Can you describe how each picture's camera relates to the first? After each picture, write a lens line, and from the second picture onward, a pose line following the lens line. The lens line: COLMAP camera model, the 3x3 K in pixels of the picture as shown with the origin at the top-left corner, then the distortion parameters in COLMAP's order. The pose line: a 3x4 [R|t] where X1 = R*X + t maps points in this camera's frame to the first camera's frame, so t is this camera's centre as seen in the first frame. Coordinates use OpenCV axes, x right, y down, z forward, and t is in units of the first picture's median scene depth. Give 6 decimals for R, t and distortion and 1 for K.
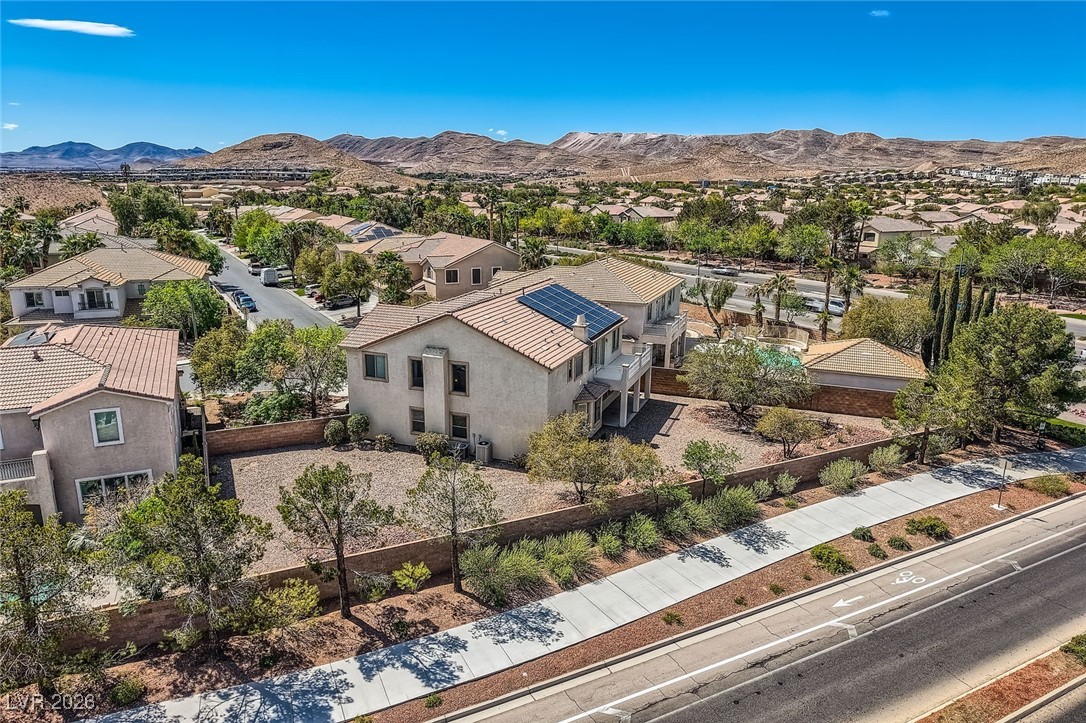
lens RADIAL K [[726.0, 0, 544.3], [0, 726.0, 371.6], [0, 0, 1]] dist [0.026857, -0.029390]
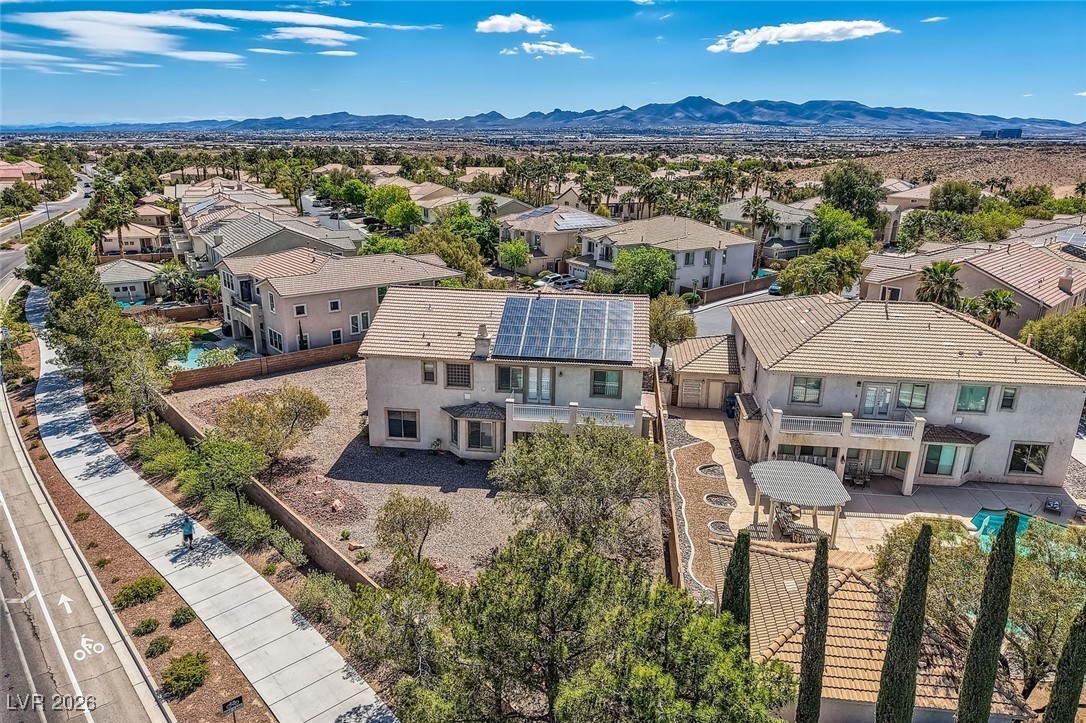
lens RADIAL K [[738.0, 0, 543.0], [0, 738.0, 361.5], [0, 0, 1]] dist [0.043892, -0.050588]
pose [[0.248430, 0.278046, -0.927886, 1.010699], [-0.260635, 0.941777, 0.212427, -0.271747], [0.932927, 0.189066, 0.306434, 0.867291]]
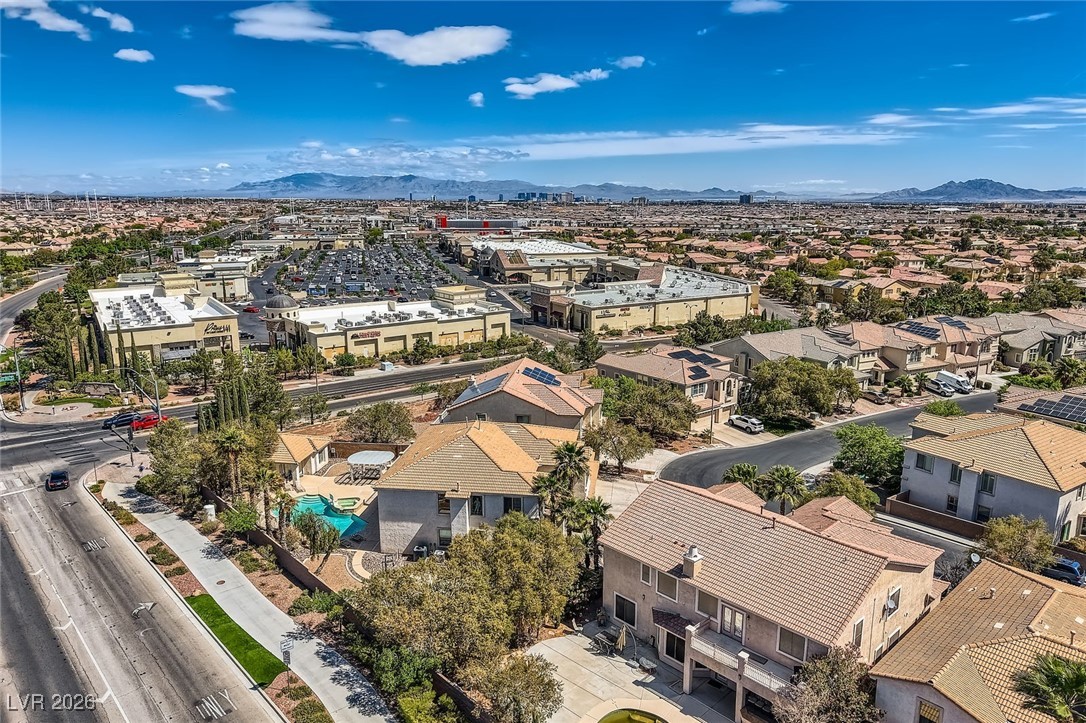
lens RADIAL K [[738.0, 0, 543.0], [0, 738.0, 361.5], [0, 0, 1]] dist [0.043892, -0.050588]
pose [[-0.976926, 0.044092, -0.208979, 0.318614], [-0.057772, 0.887430, 0.457307, -1.124011], [0.205618, 0.458828, -0.864406, 2.970564]]
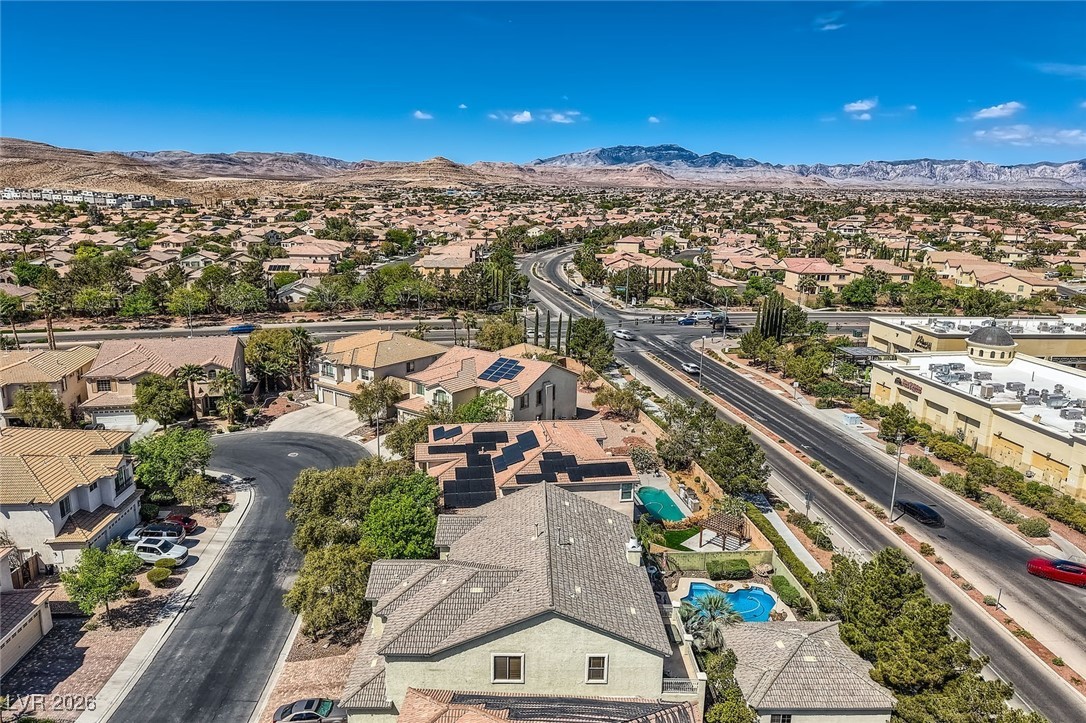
lens RADIAL K [[738.0, 0, 543.0], [0, 738.0, 361.5], [0, 0, 1]] dist [0.043892, -0.050588]
pose [[0.292439, -0.211524, 0.932597, -2.120385], [0.237372, 0.960764, 0.143479, -0.401300], [-0.926355, 0.179414, 0.331175, 0.277945]]
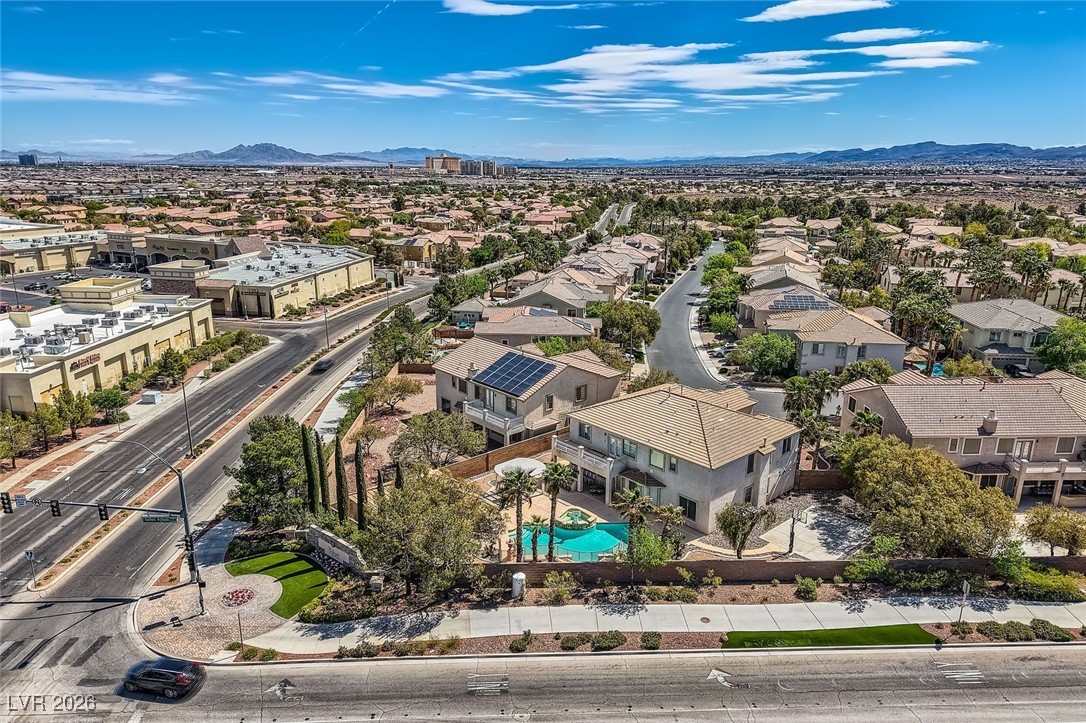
lens RADIAL K [[726.0, 0, 544.3], [0, 726.0, 371.6], [0, 0, 1]] dist [0.026857, -0.029390]
pose [[-0.459704, 0.238961, -0.855319, 1.606168], [-0.241337, 0.893258, 0.379270, -0.824463], [0.854651, 0.380772, -0.352964, 1.906101]]
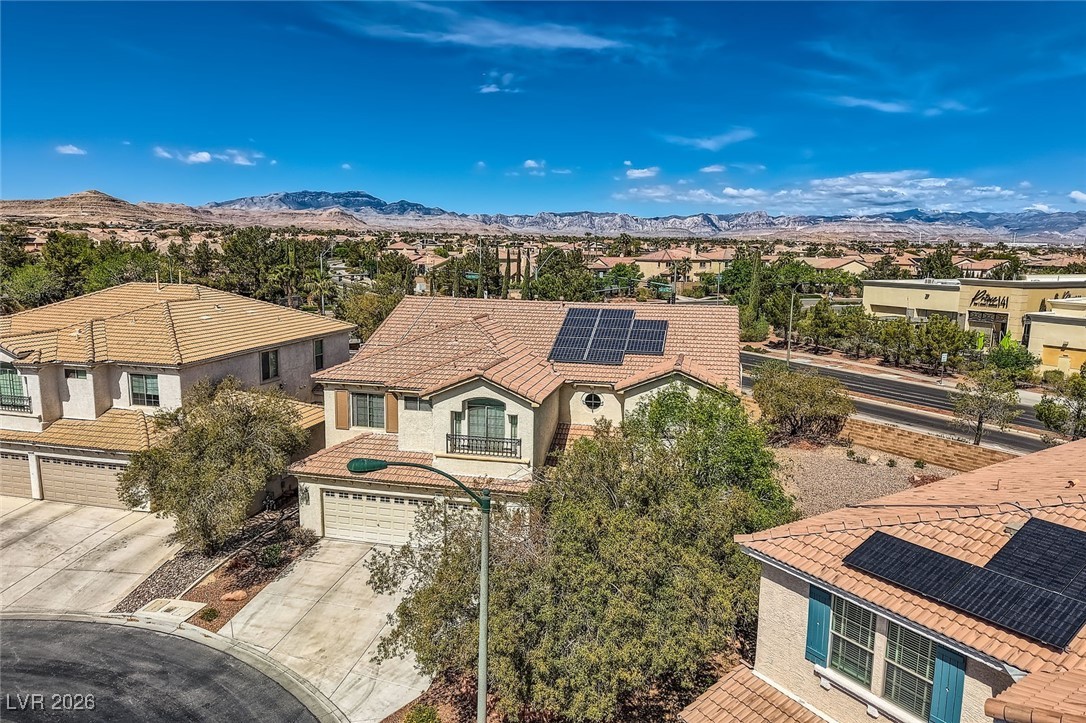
lens RADIAL K [[726.0, 0, 544.3], [0, 726.0, 371.6], [0, 0, 1]] dist [0.026857, -0.029390]
pose [[-0.116850, -0.173535, 0.977871, -0.874559], [0.243689, 0.949506, 0.197620, -0.222988], [-0.962788, 0.261389, -0.068661, 1.242797]]
